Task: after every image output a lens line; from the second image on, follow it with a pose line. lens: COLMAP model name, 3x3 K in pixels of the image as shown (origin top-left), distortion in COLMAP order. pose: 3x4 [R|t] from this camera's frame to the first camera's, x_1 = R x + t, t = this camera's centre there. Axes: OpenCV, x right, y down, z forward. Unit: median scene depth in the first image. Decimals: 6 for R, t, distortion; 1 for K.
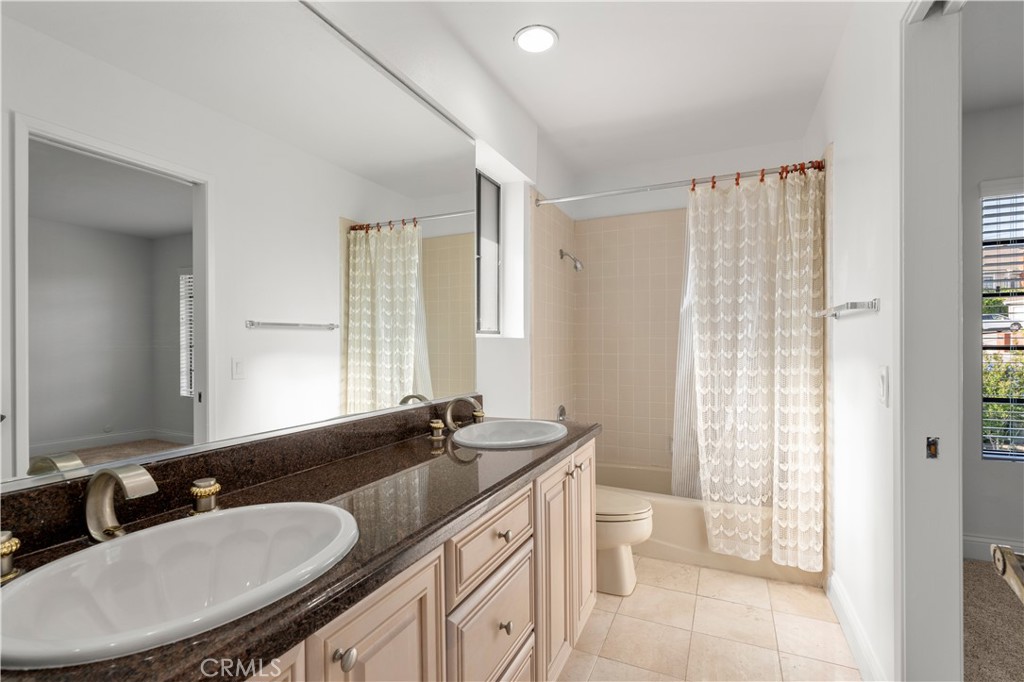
lens RADIAL K [[485.1, 0, 508.5], [0, 485.1, 342.9], [0, 0, 1]] dist [-0.002989, 0.001028]
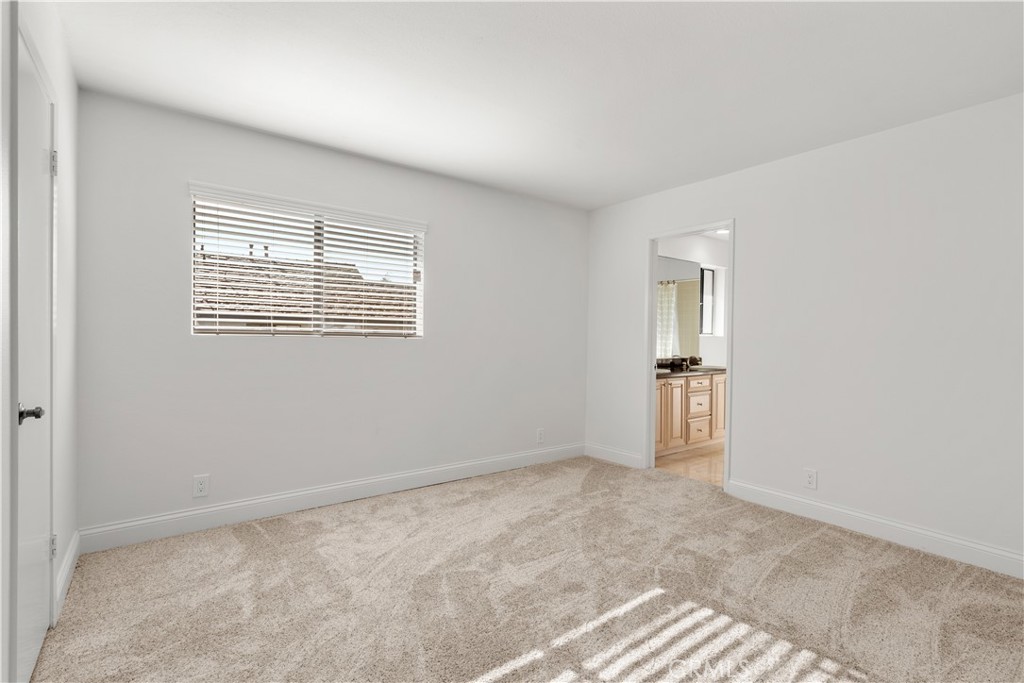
lens RADIAL K [[485.1, 0, 505.5], [0, 485.1, 337.3], [0, 0, 1]] dist [-0.002989, 0.001028]
pose [[0.882085, 0.016612, -0.470797, 0.247819], [-0.014722, 0.999862, 0.007698, -0.009751], [0.470860, 0.000141, 0.882208, -1.868003]]
